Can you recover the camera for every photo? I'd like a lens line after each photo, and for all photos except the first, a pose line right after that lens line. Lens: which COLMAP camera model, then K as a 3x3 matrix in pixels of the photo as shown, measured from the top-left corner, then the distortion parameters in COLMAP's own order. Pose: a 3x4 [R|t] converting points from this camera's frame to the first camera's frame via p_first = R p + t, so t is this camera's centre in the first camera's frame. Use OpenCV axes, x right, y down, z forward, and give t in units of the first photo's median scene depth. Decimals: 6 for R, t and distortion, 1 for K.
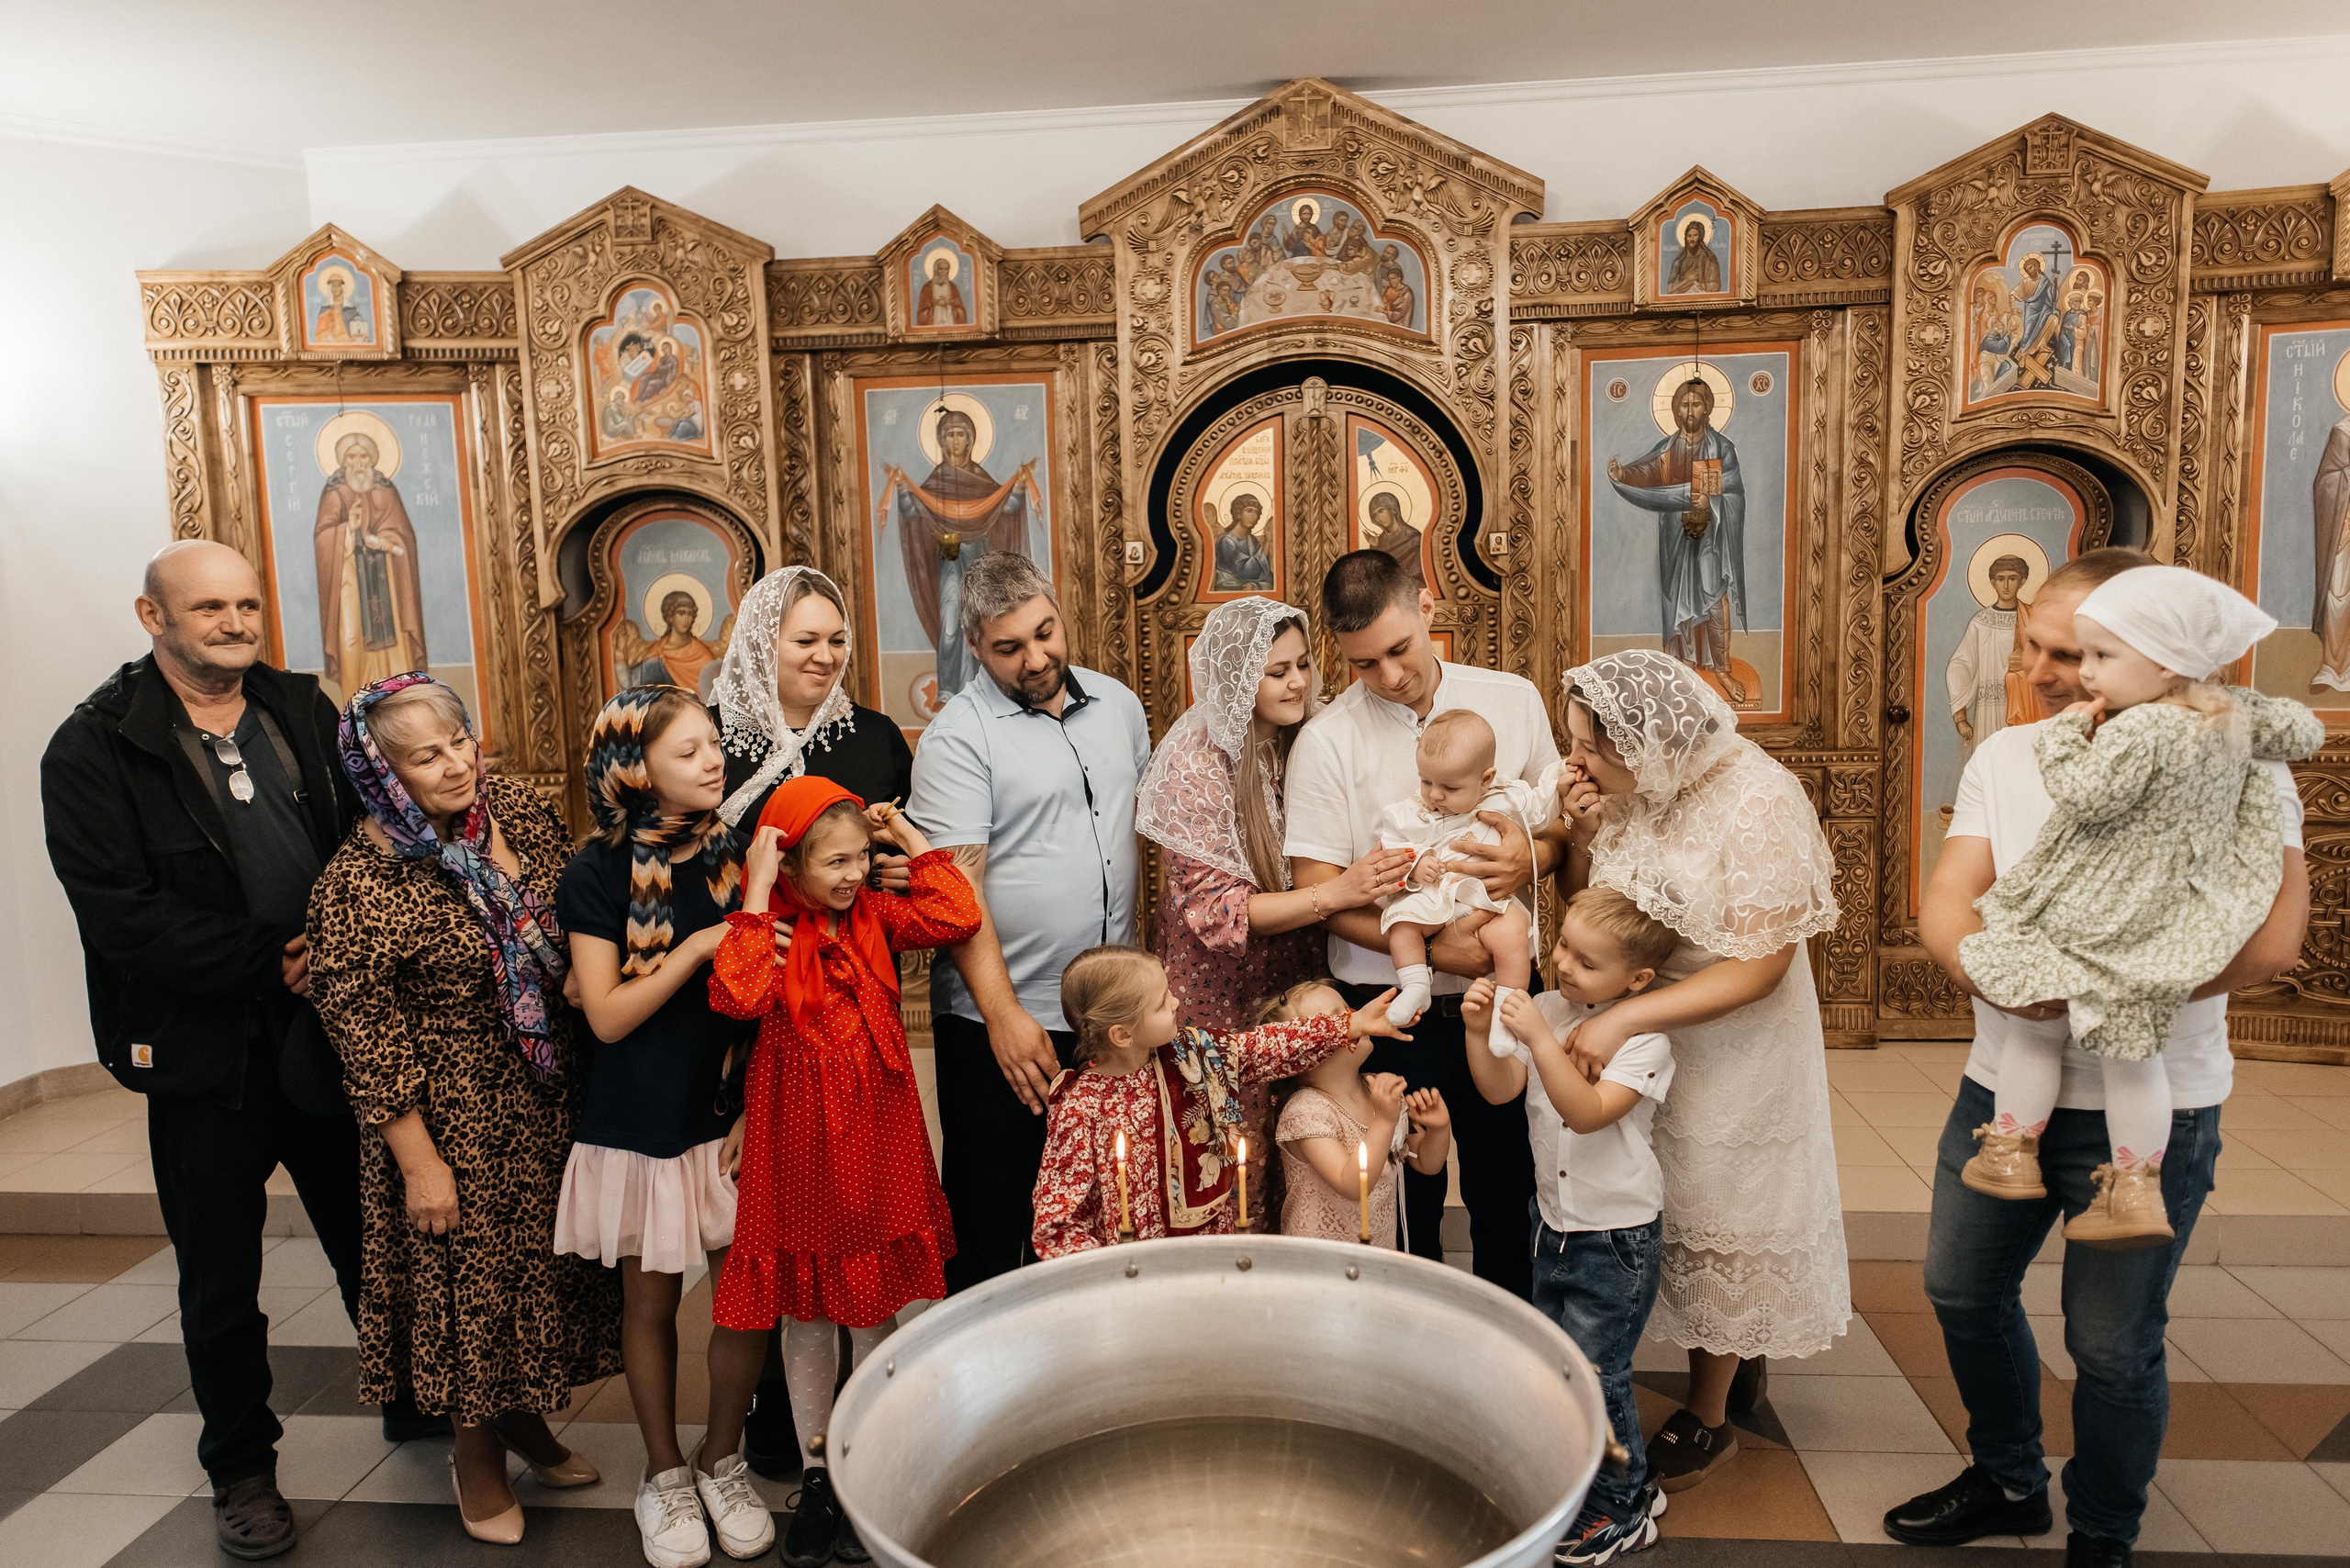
lens RADIAL K [[1682.8, 0, 1186.6], [0, 1682.8, 788.8], [0, 0, 1]] dist [0.032121, -0.005052]
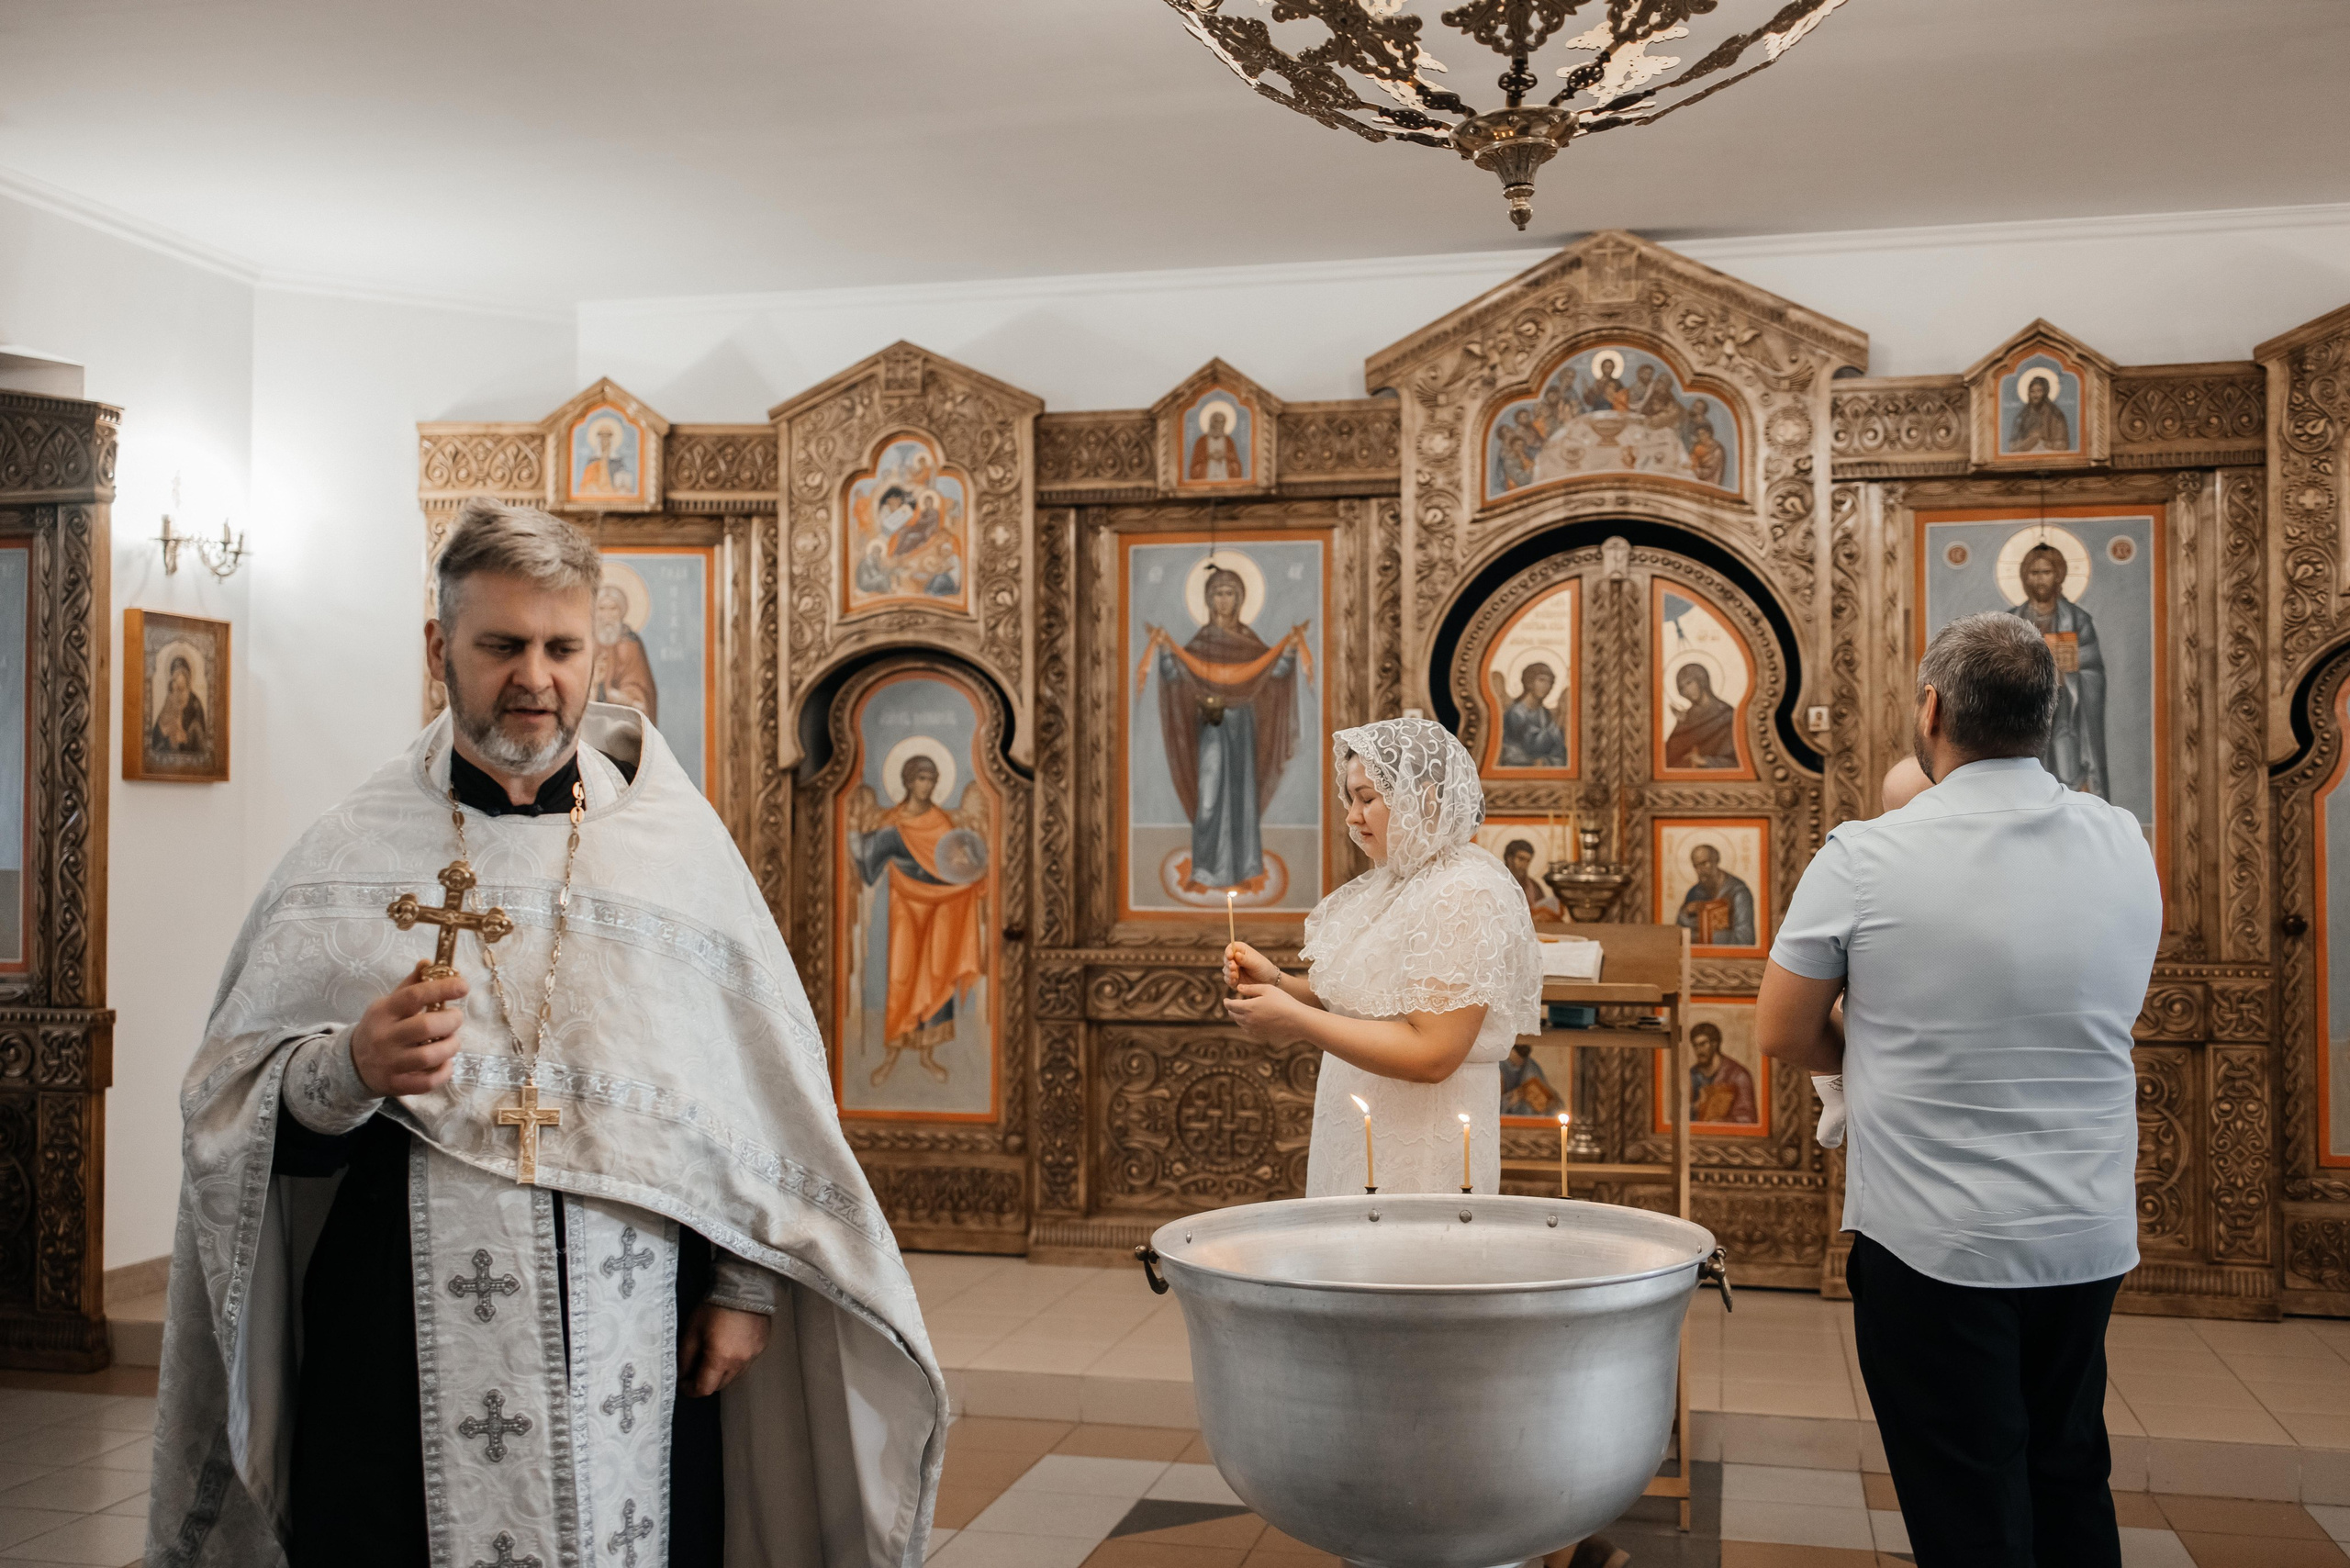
lens RADIAL K [[2467.5, 0, 1172.7], [0, 2467.5, 790.5], [0, 0, 1]] dist [0.038892, 0.016833]
pose [[0.990390, 0.025489, -0.135931, 0.023078], [-0.044333, 0.989514, -0.137464, 0.086910], [0.131002, 0.142170, 0.981135, -0.328421]]
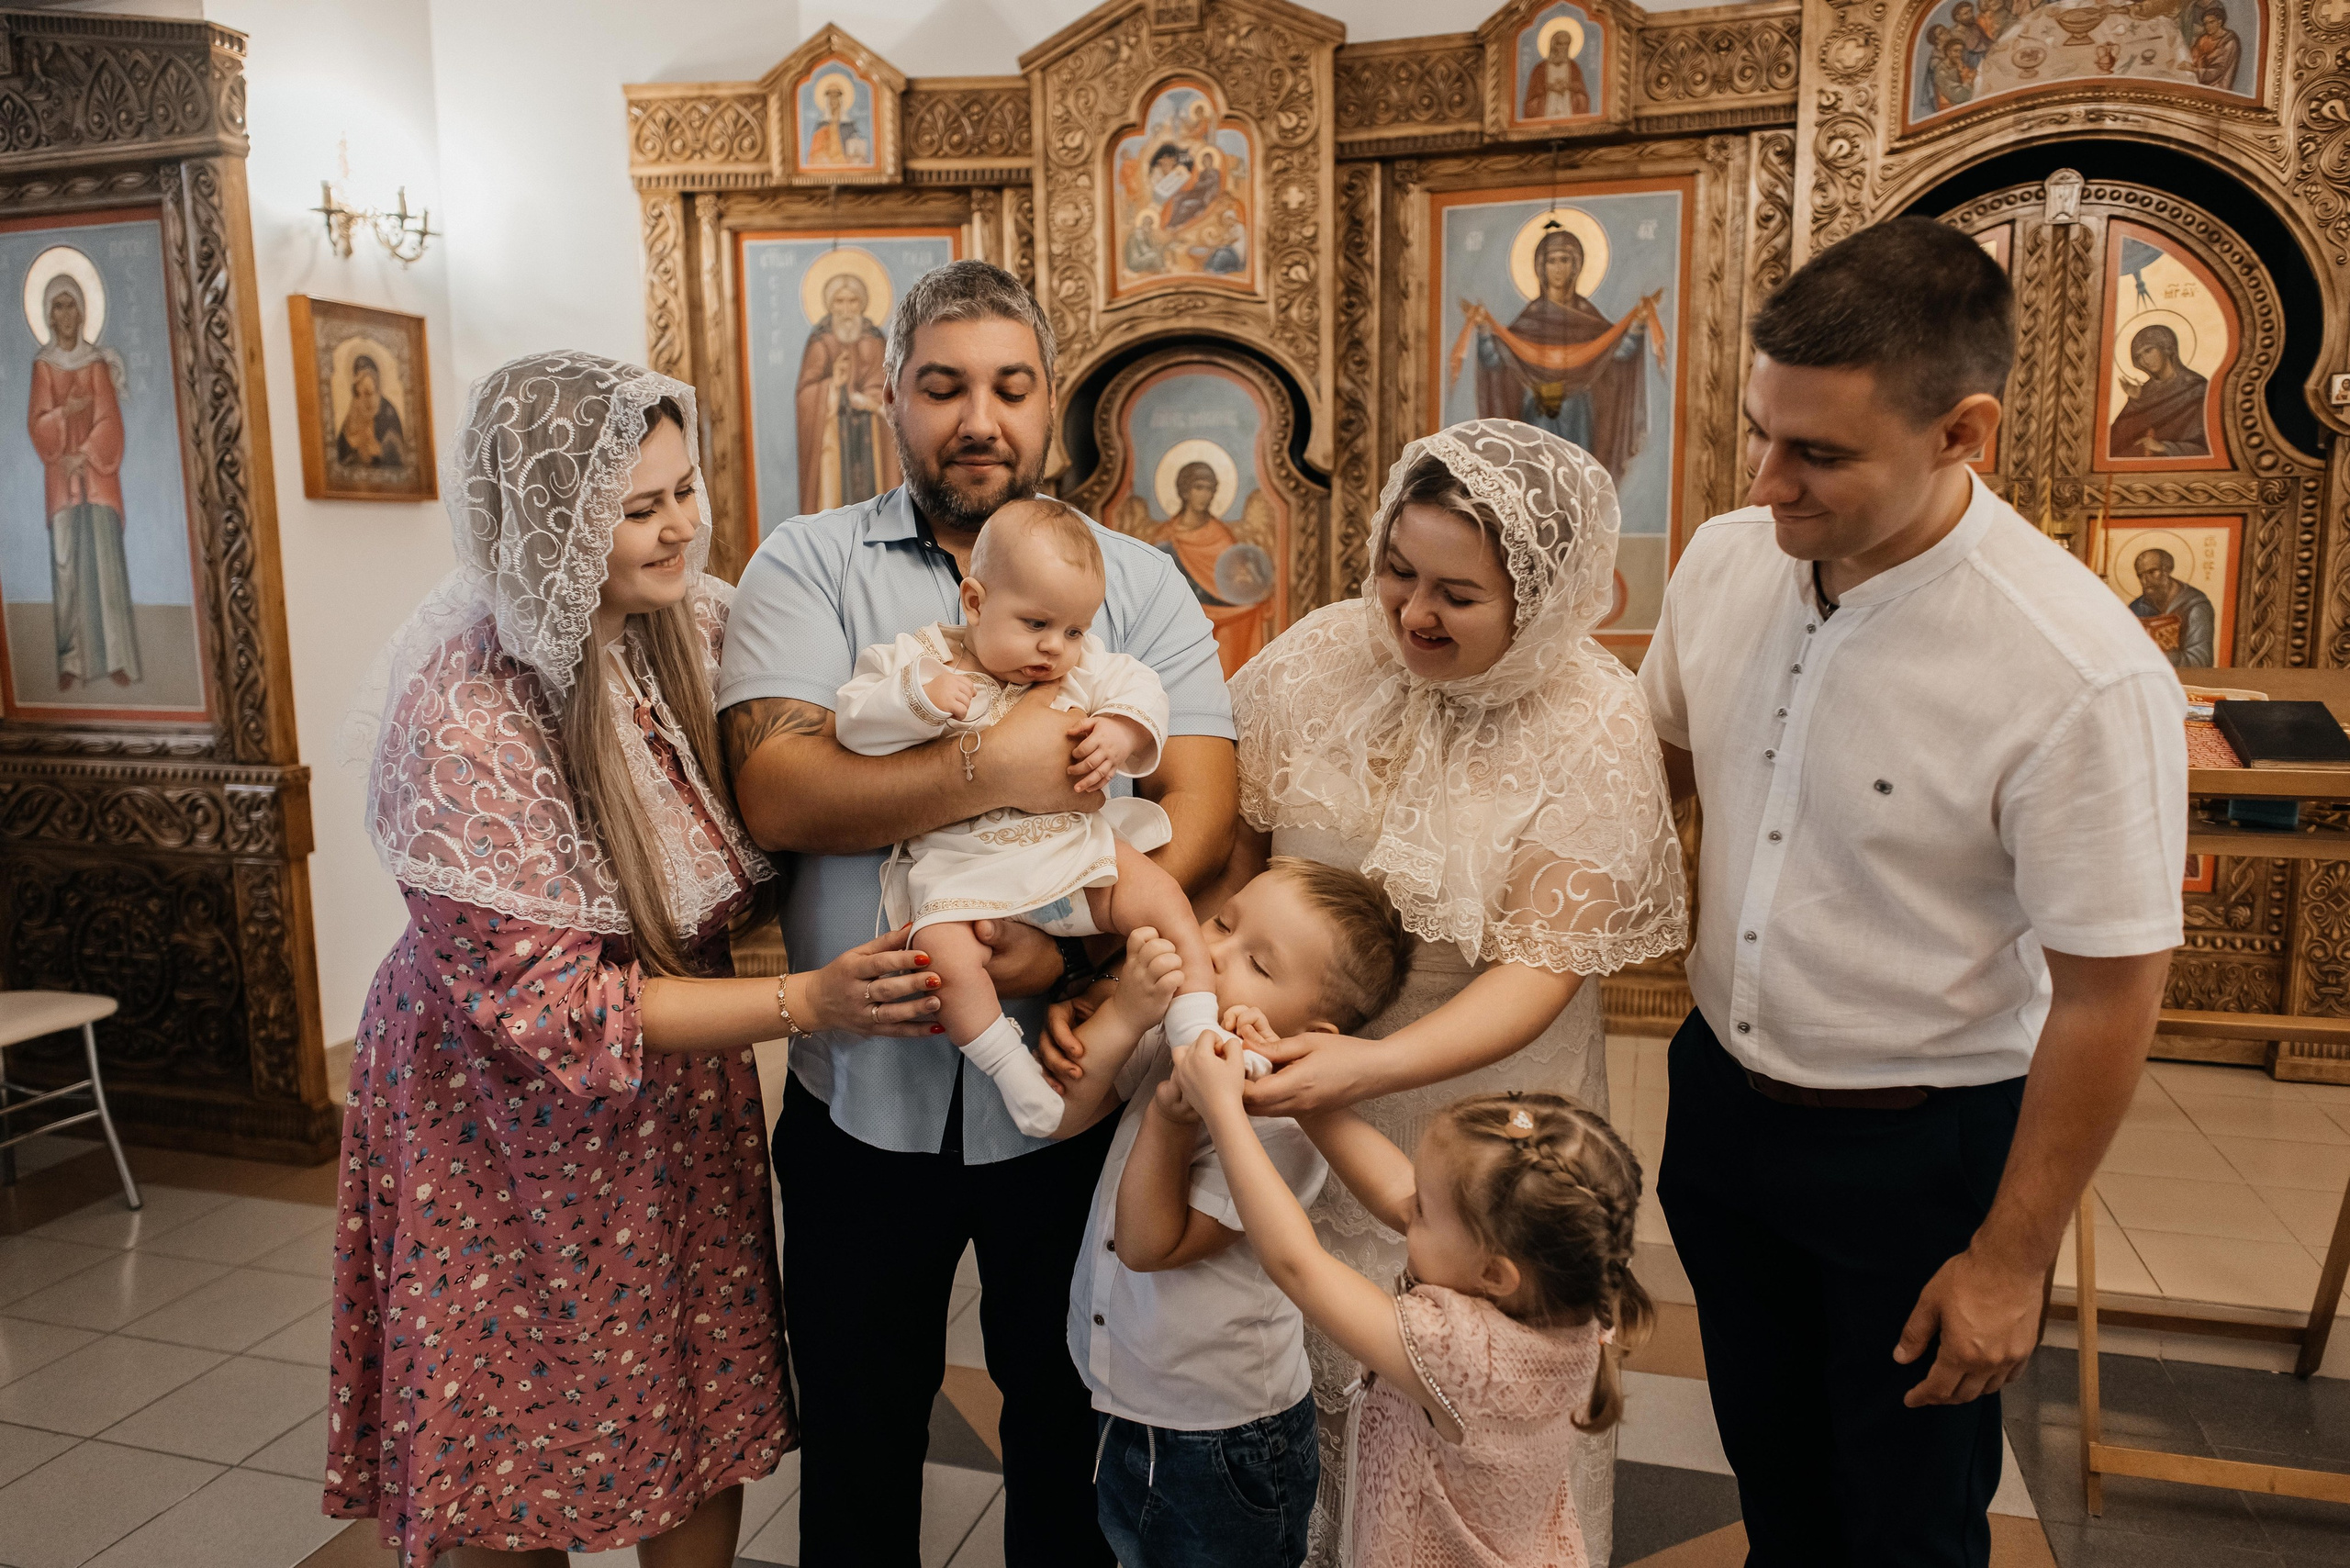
lens RADIAL K [[1668.5, 0, 1160.5], [0, 1668.5, 784.3], [0, 0, 1]] dist [0.028493, -0.018456]
pose [[0.982890, 0.040593, -0.179667, -0.171692], [-0.036600, 0.999005, 0.025485, 0.023240], [0.180522, -0.018473, 0.983397, 0.189176]]
